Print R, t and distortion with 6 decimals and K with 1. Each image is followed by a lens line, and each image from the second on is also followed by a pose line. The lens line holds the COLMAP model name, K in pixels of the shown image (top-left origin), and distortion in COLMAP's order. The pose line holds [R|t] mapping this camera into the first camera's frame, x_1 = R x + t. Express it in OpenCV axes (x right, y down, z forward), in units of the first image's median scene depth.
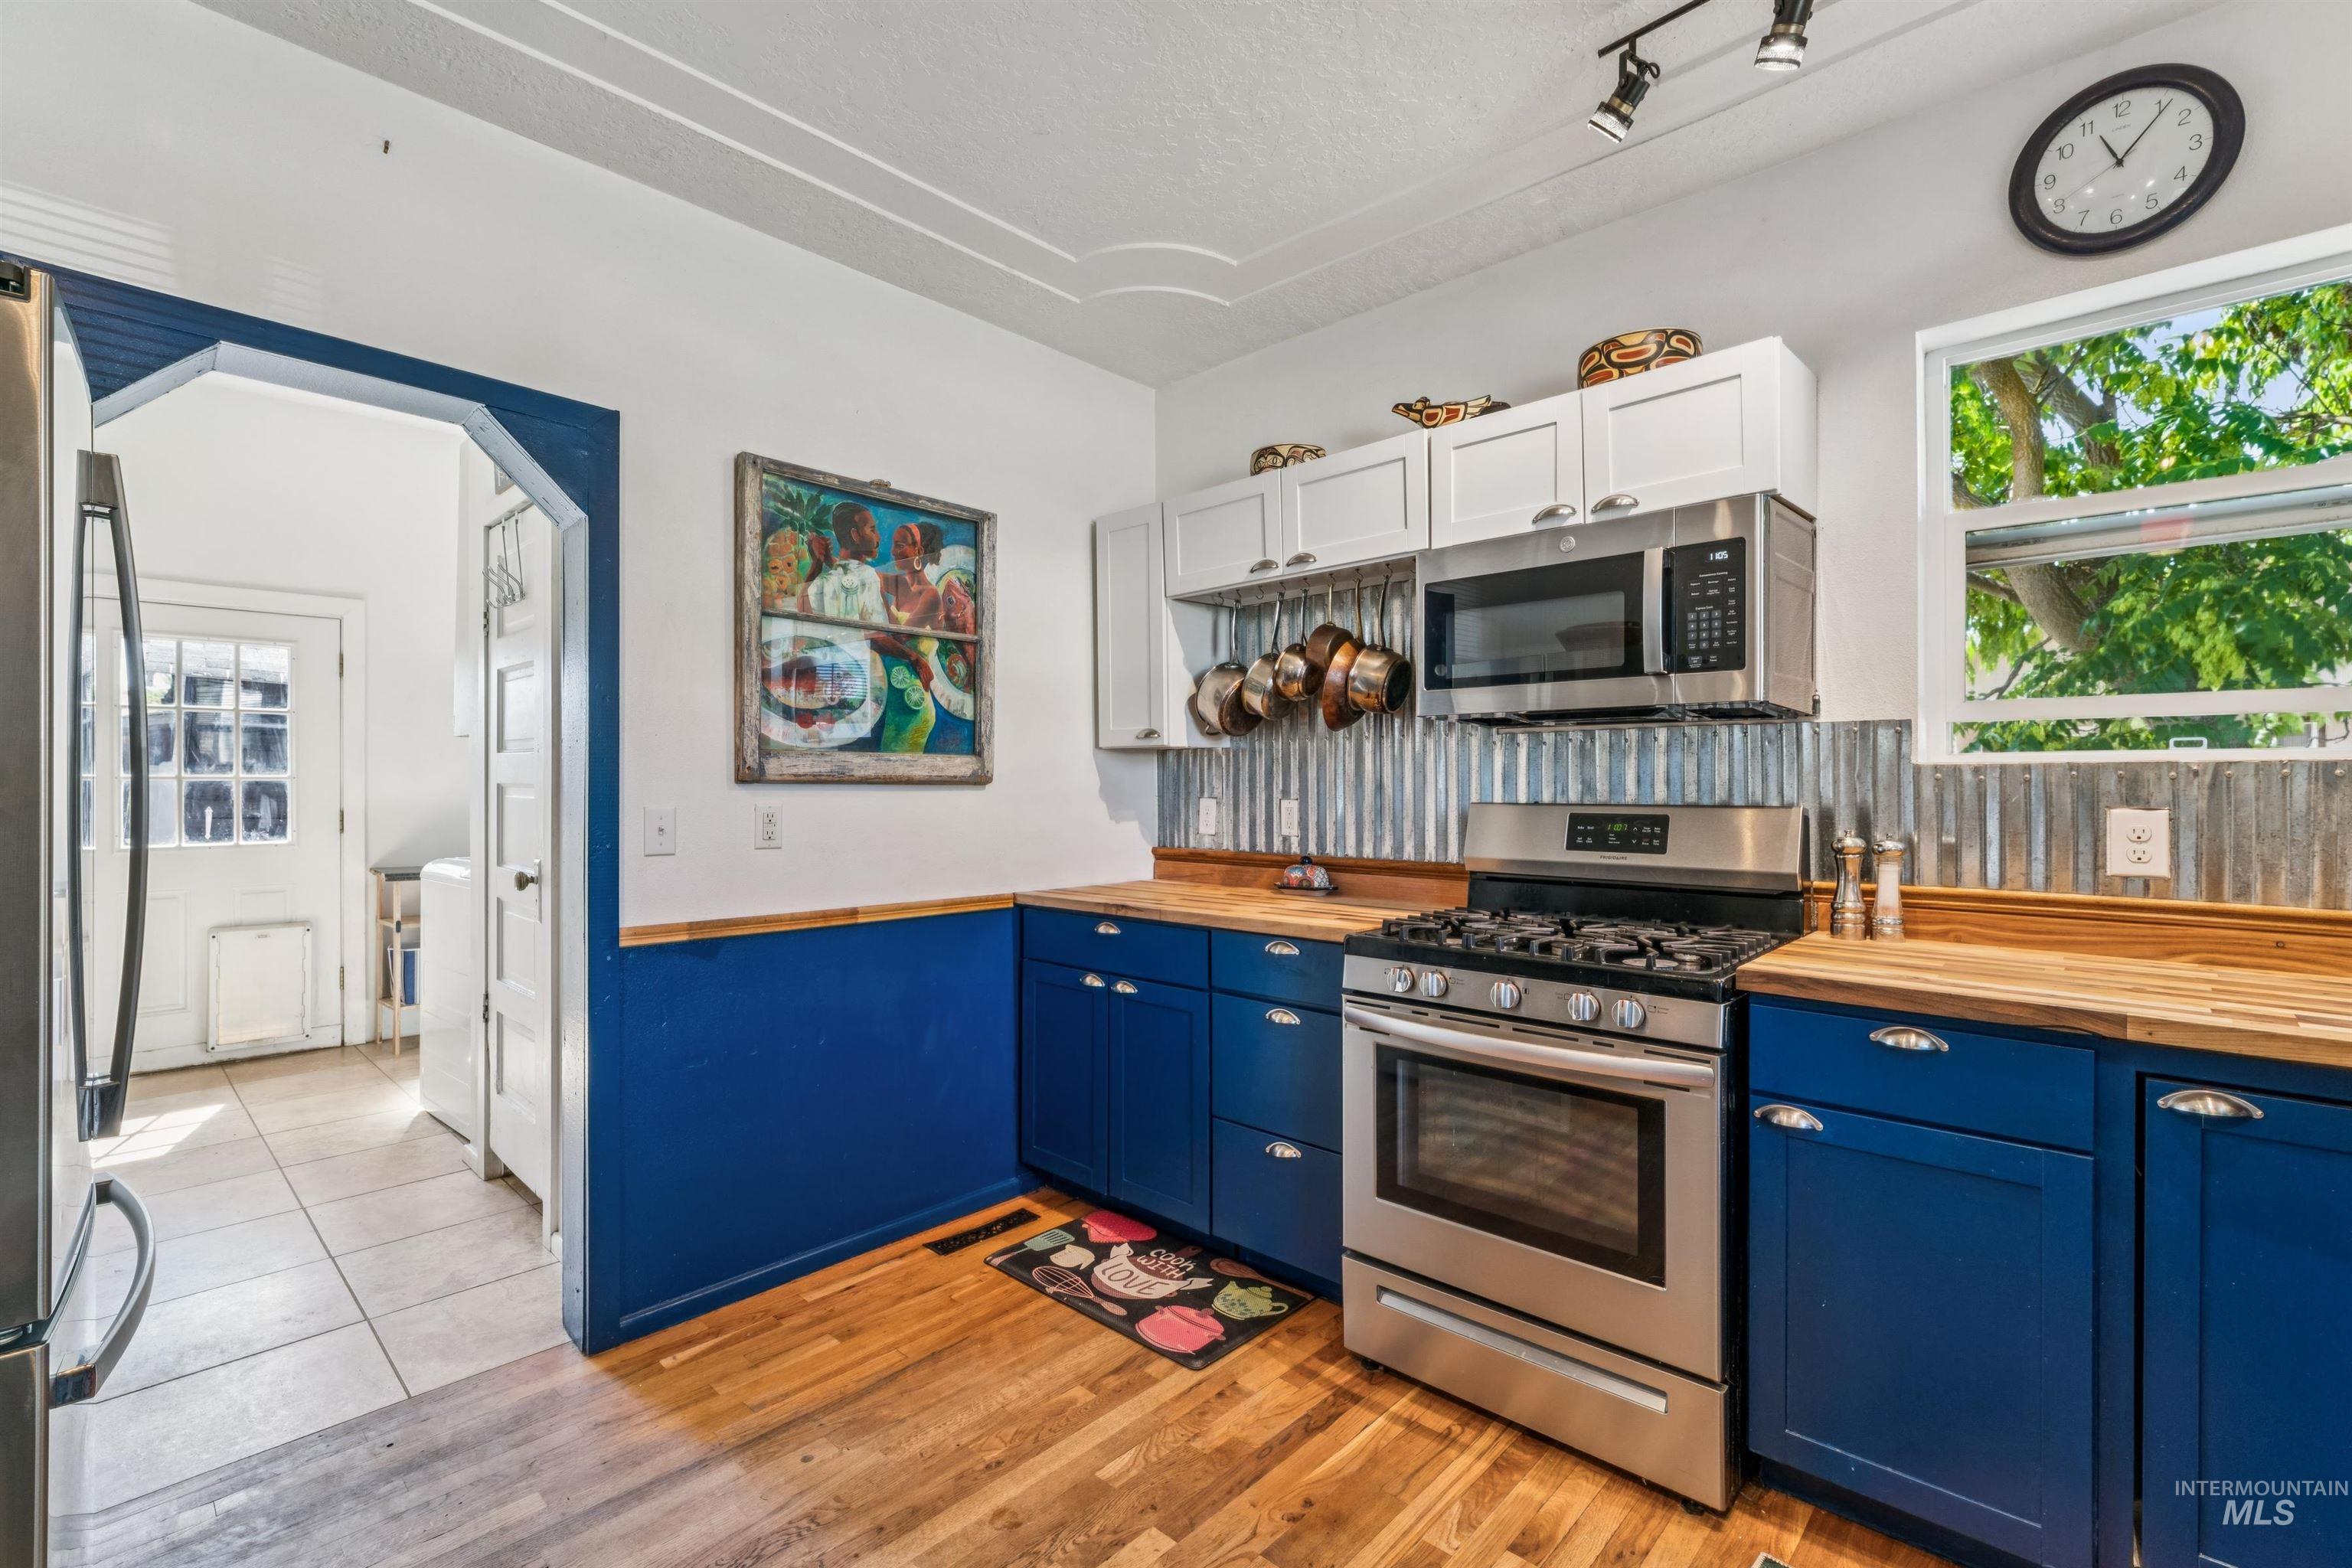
lens RADIAL K [[1015.8, 0, 1186.4], [0, 1015.8, 793.4], [0, 0, 1]] dist [0.003054, -0.000705]
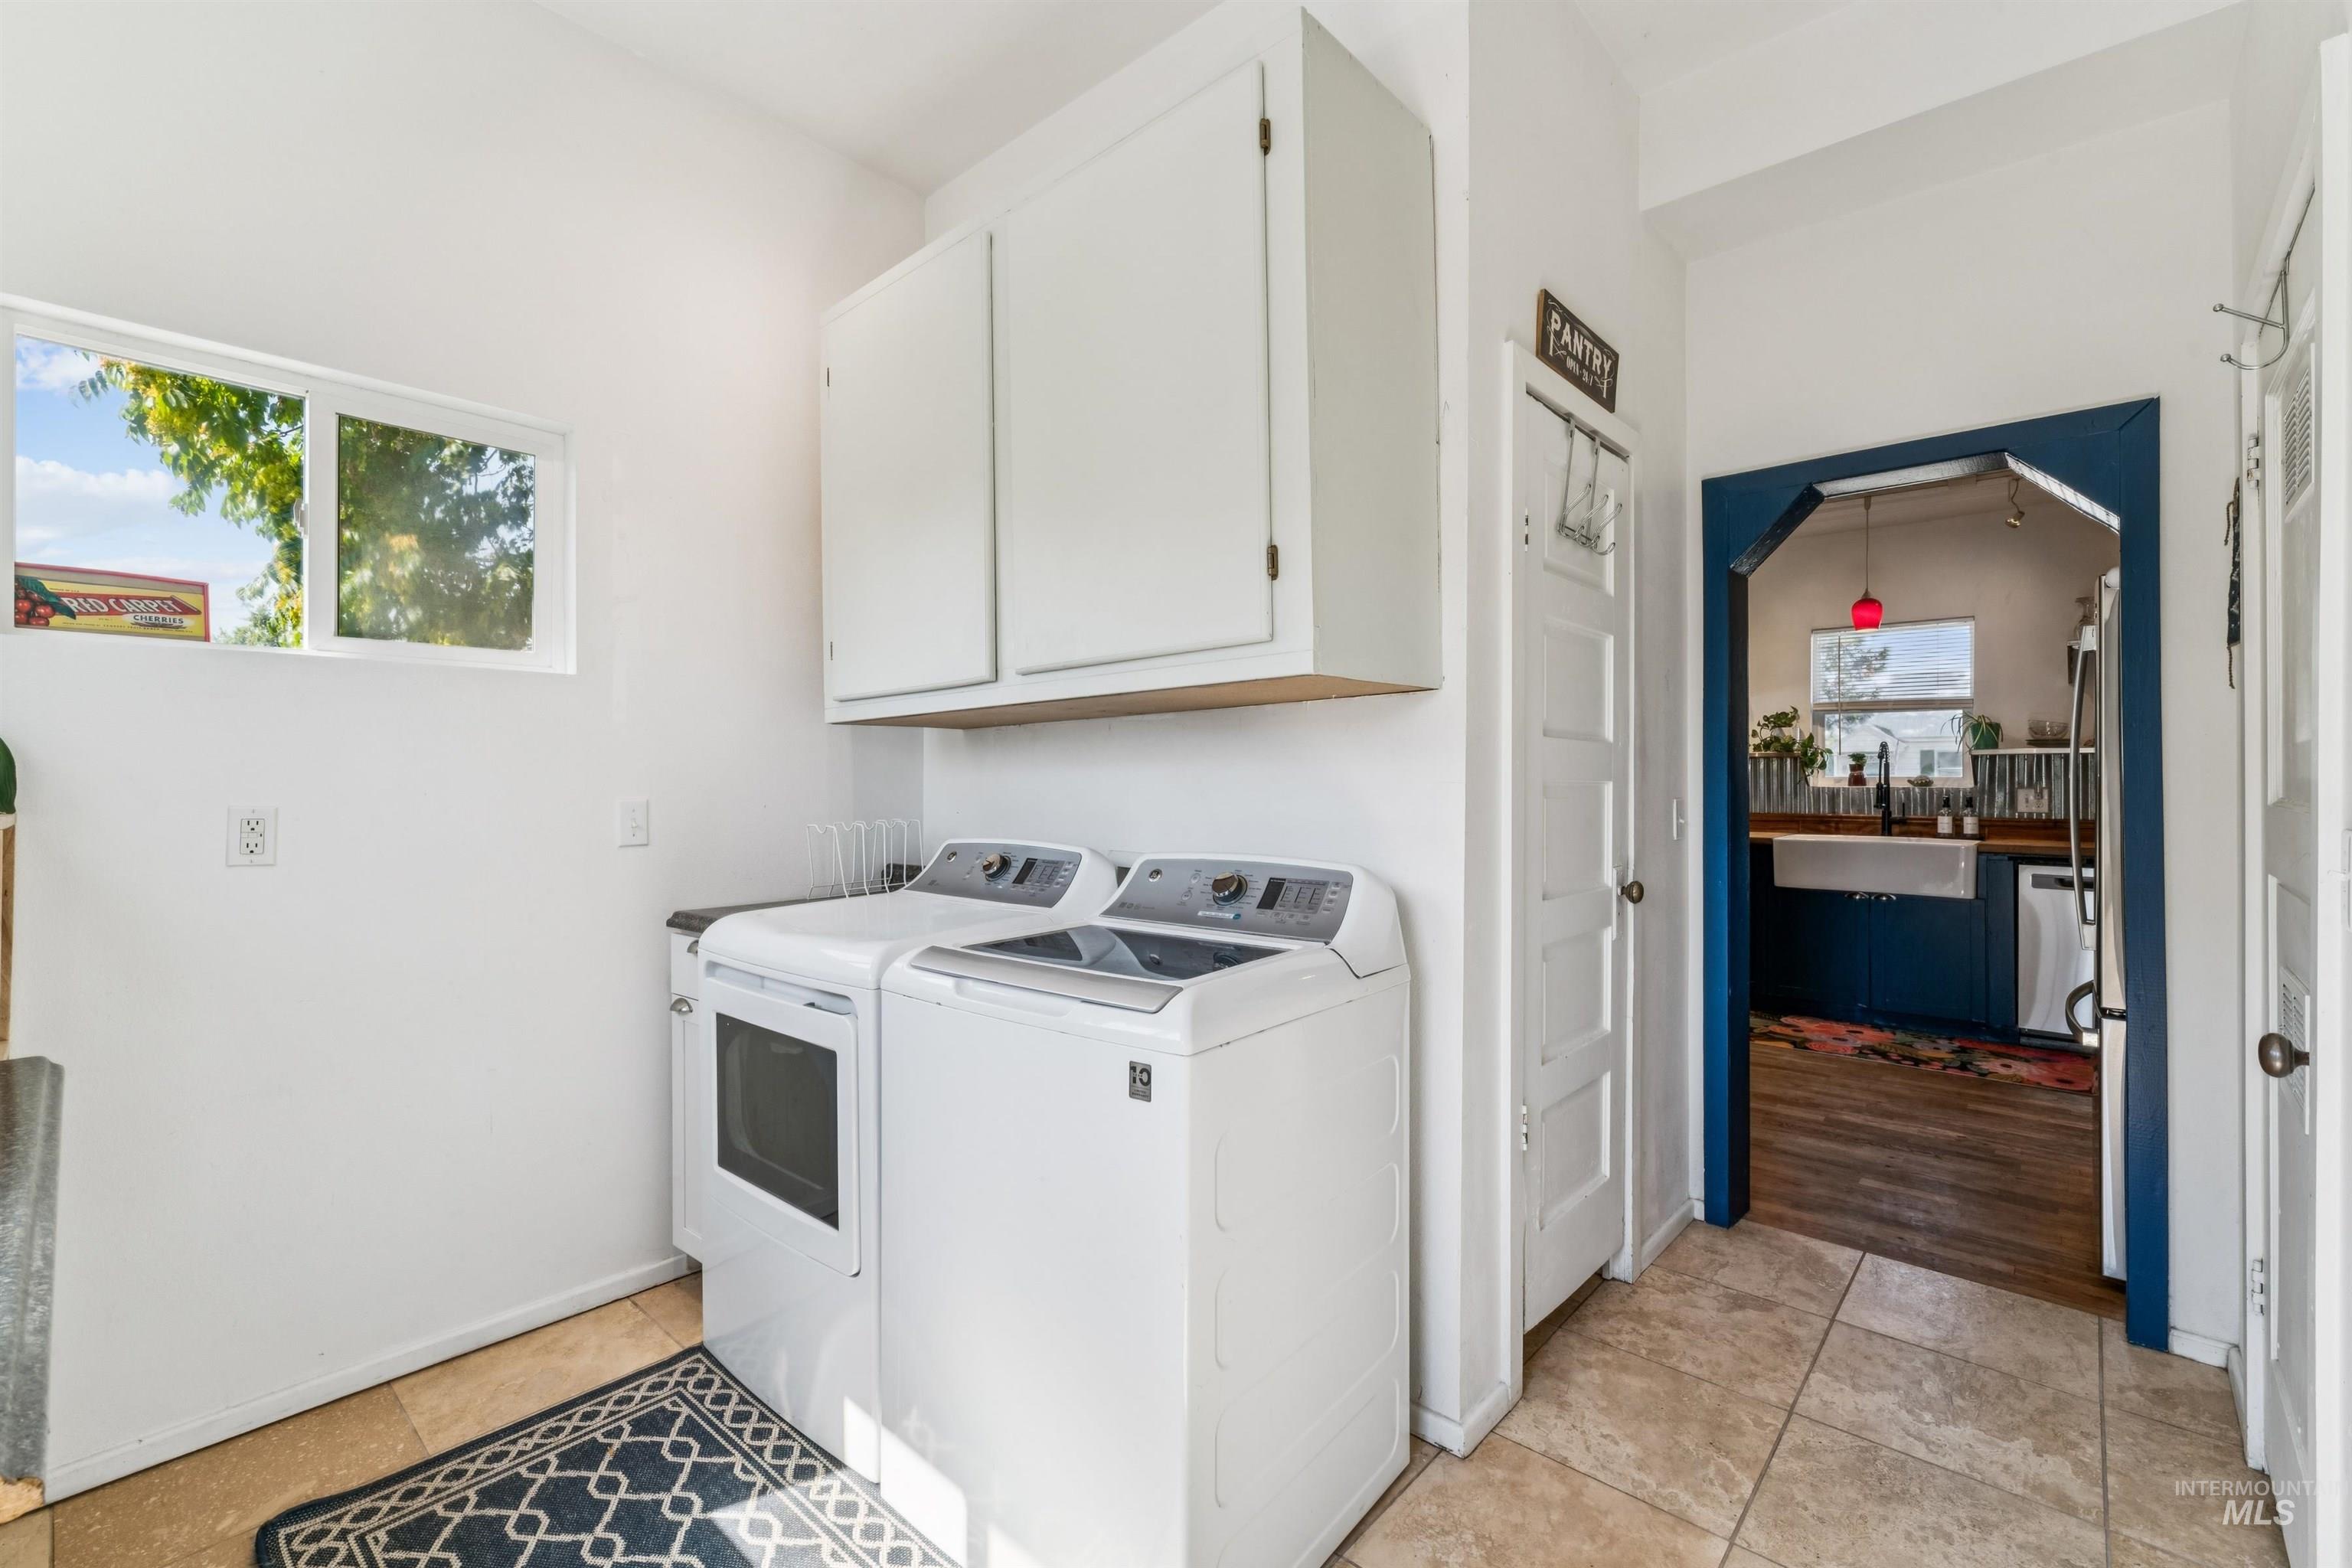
lens RADIAL K [[1015.8, 0, 1172.3], [0, 1015.8, 783.0], [0, 0, 1]] dist [0.003054, -0.000705]
pose [[-0.009602, 0.006353, 0.999934, -1.961512], [0.001270, 0.999979, -0.006341, 0.000684], [-0.999953, 0.001209, -0.009610, 1.808024]]
